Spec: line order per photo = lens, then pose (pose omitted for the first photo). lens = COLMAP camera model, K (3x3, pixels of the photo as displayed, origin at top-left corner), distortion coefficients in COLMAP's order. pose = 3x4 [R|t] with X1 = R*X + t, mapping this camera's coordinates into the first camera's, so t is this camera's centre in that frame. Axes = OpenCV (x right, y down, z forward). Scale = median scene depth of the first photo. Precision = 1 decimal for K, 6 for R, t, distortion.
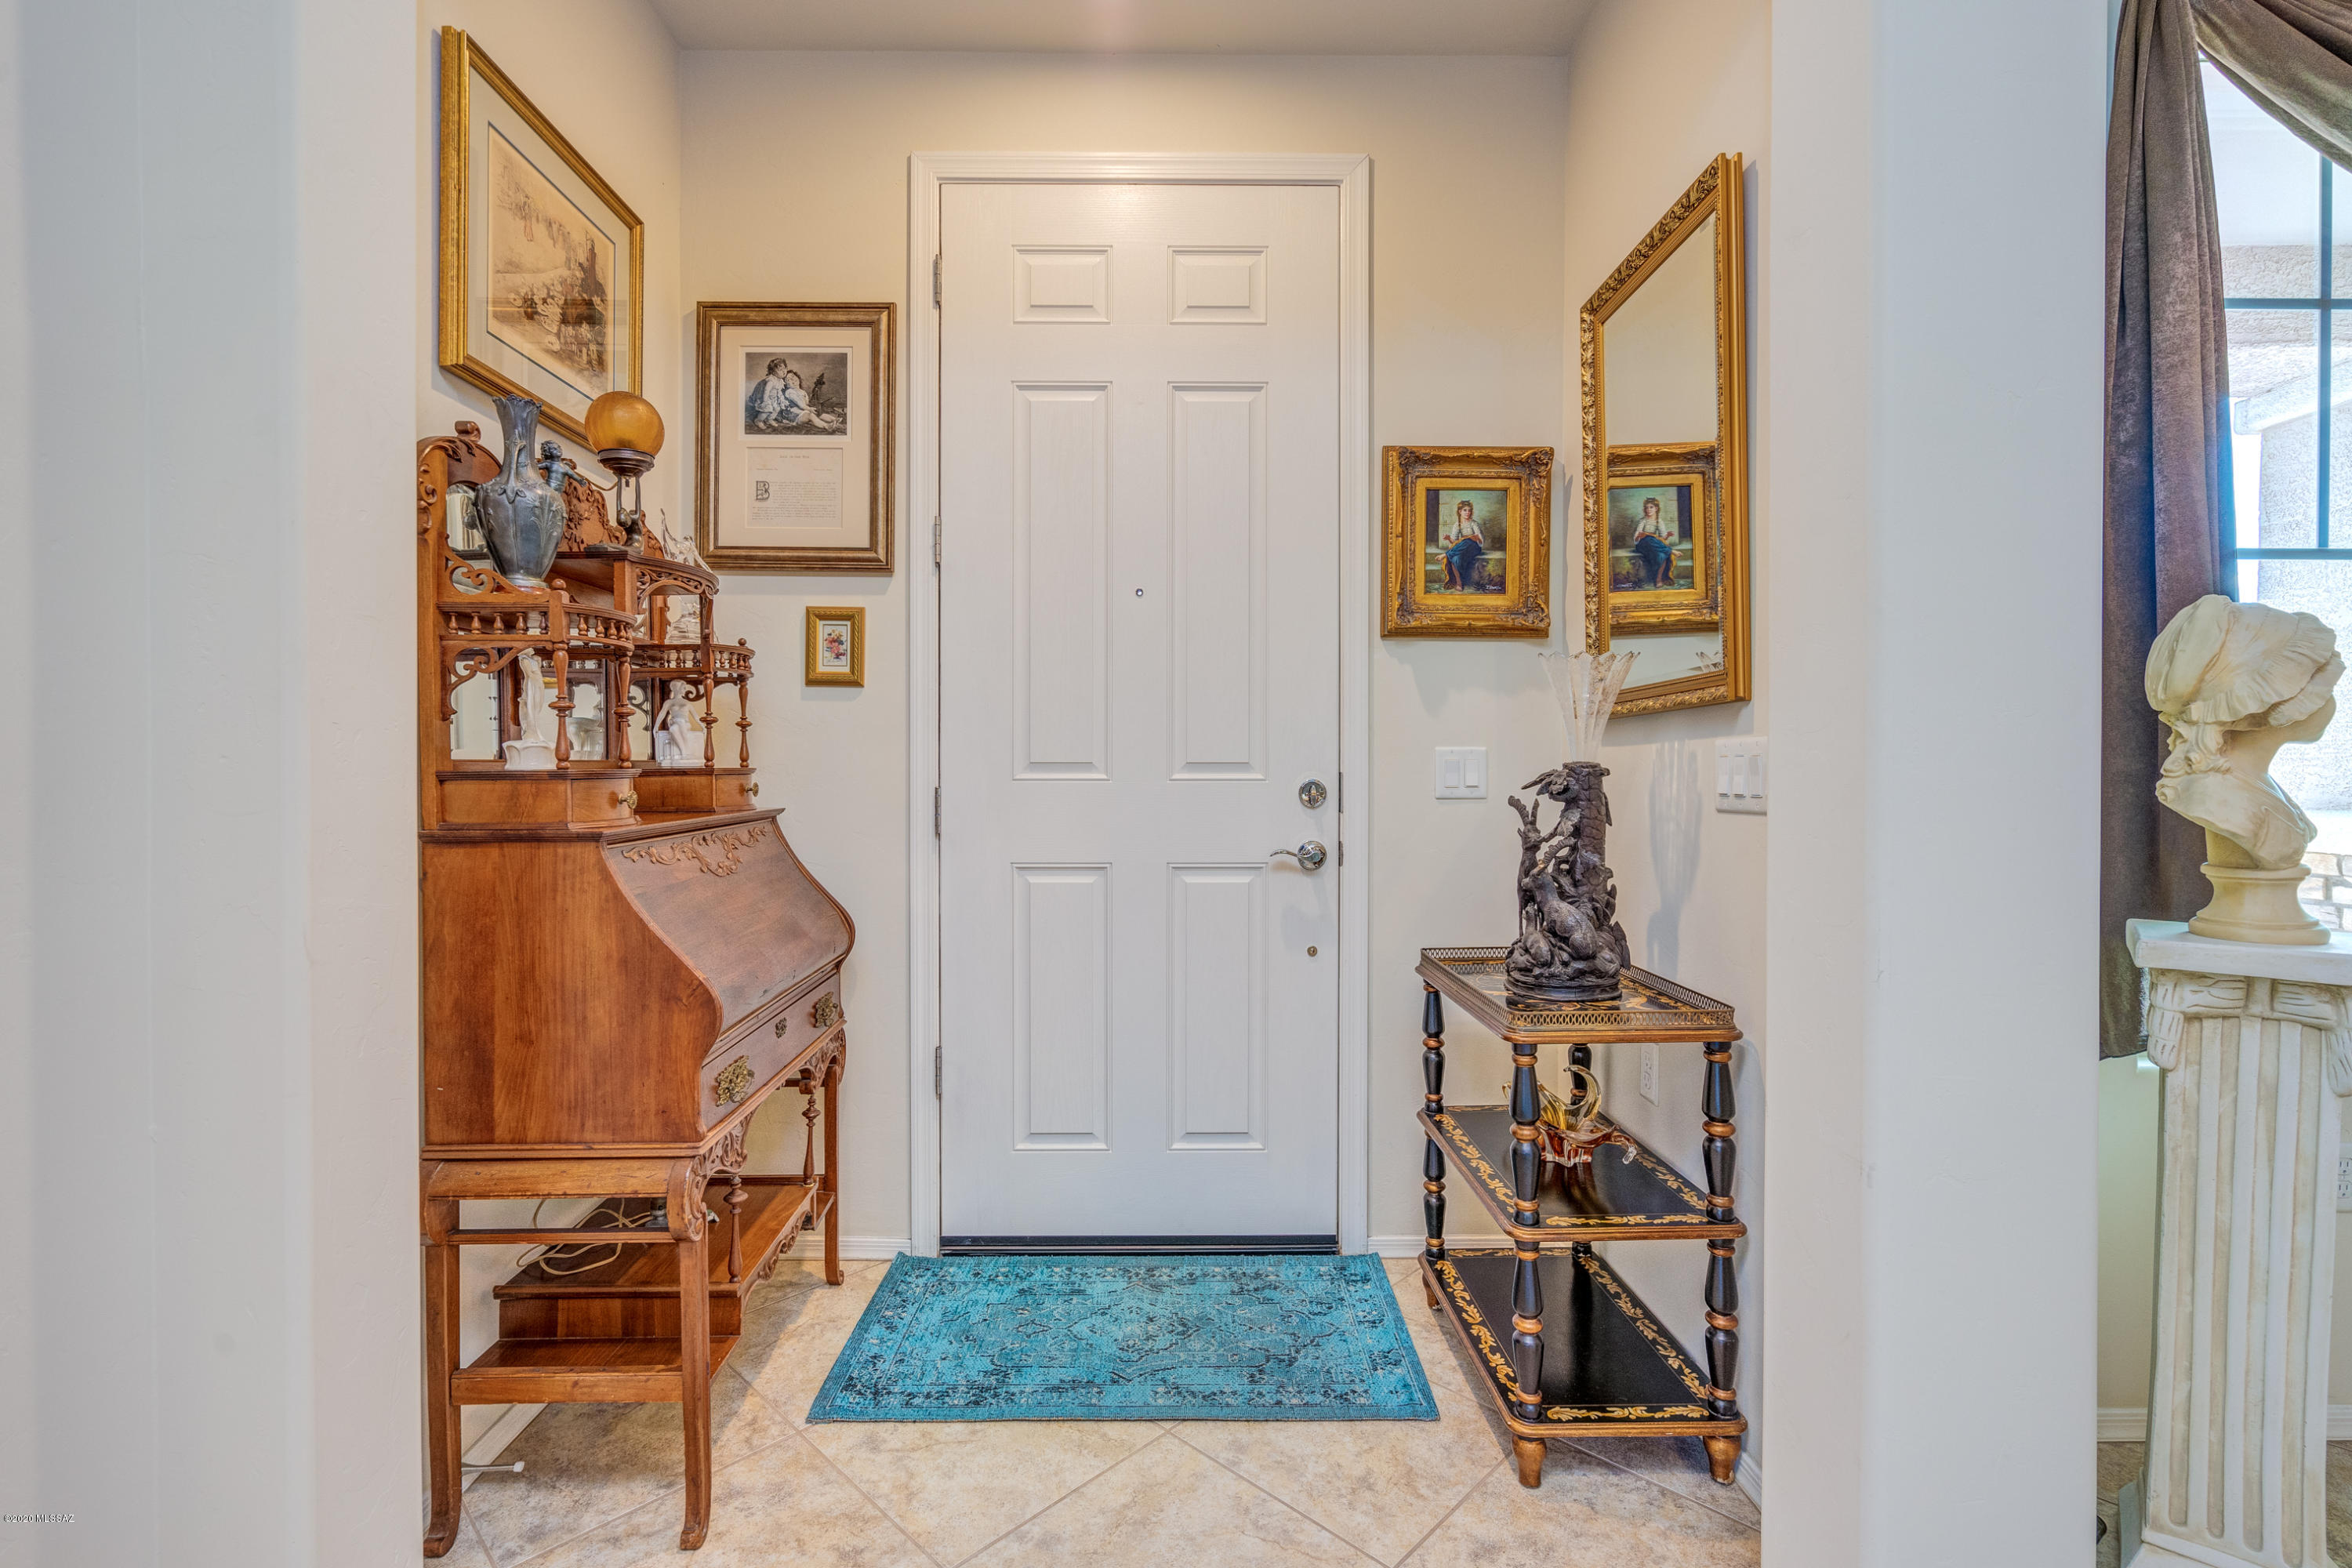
lens RADIAL K [[1093.2, 0, 1175.0], [0, 1093.2, 782.2], [0, 0, 1]] dist [-0.000937, 0.000391]
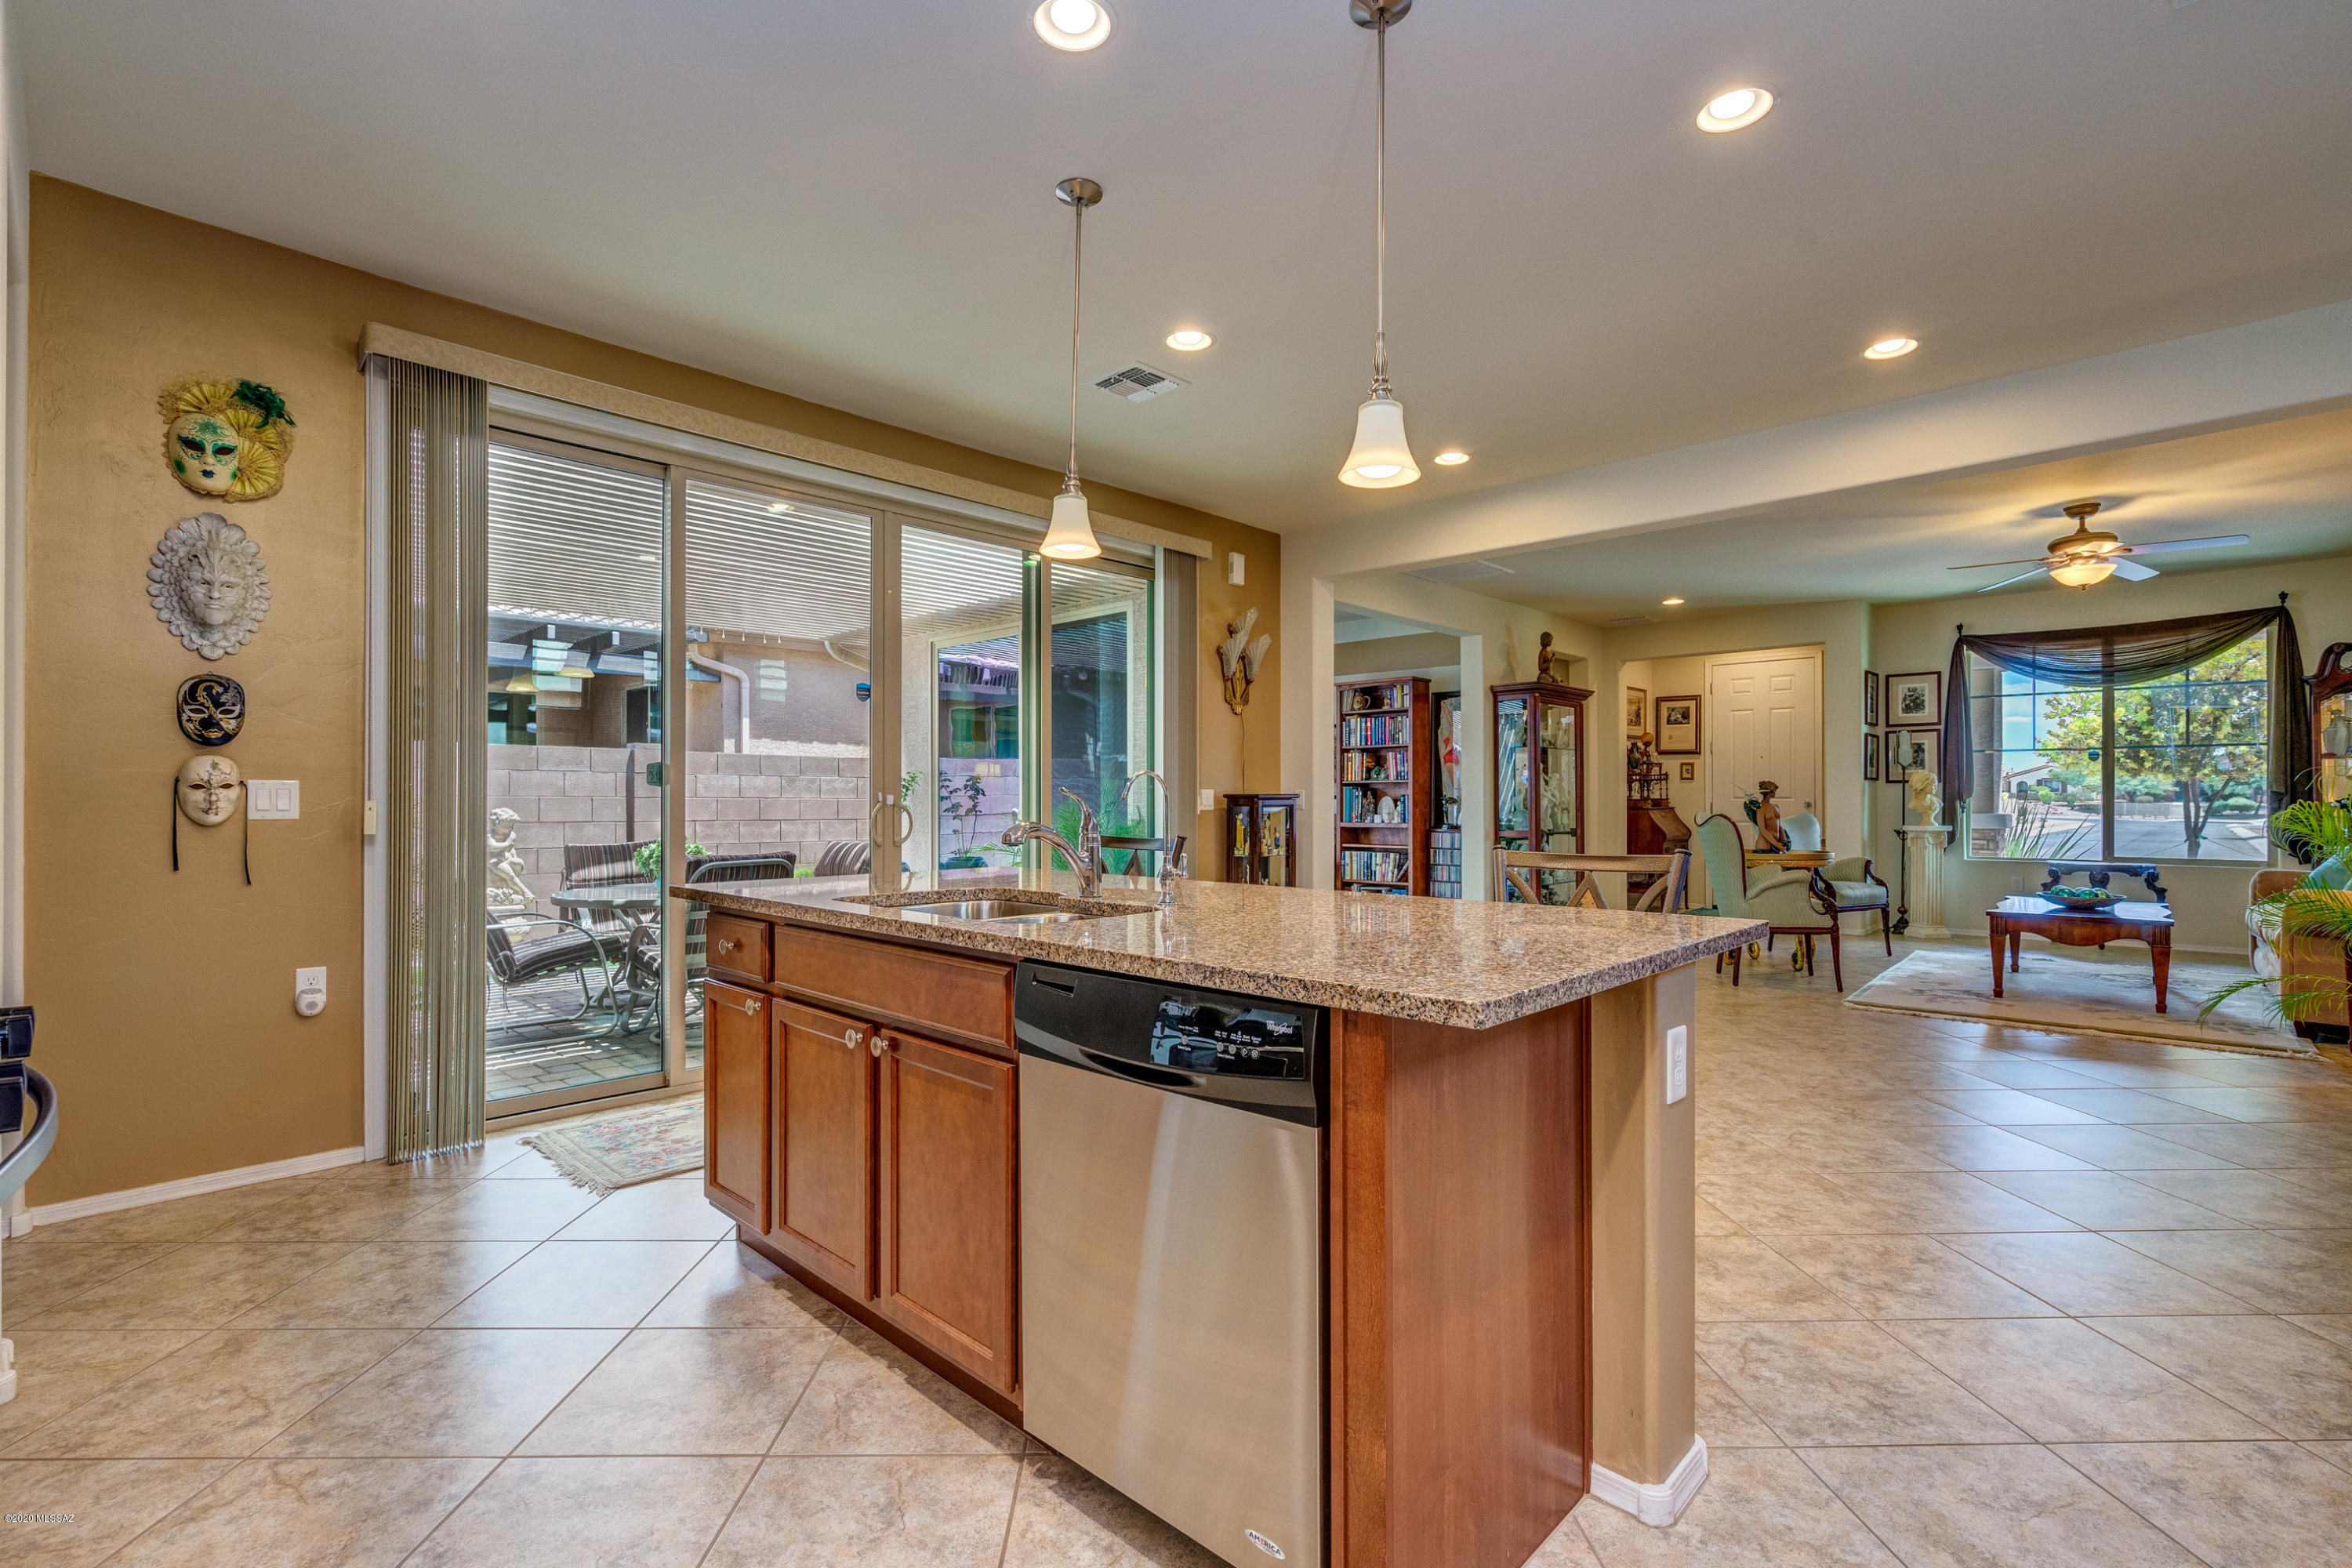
lens RADIAL K [[1093.2, 0, 1179.2], [0, 1093.2, 783.7], [0, 0, 1]] dist [-0.000937, 0.000391]
pose [[0.710930, -0.008469, -0.703212, 1.375358], [-0.006537, 0.999805, -0.018650, 0.023292], [0.703233, 0.017856, 0.710735, -3.694525]]
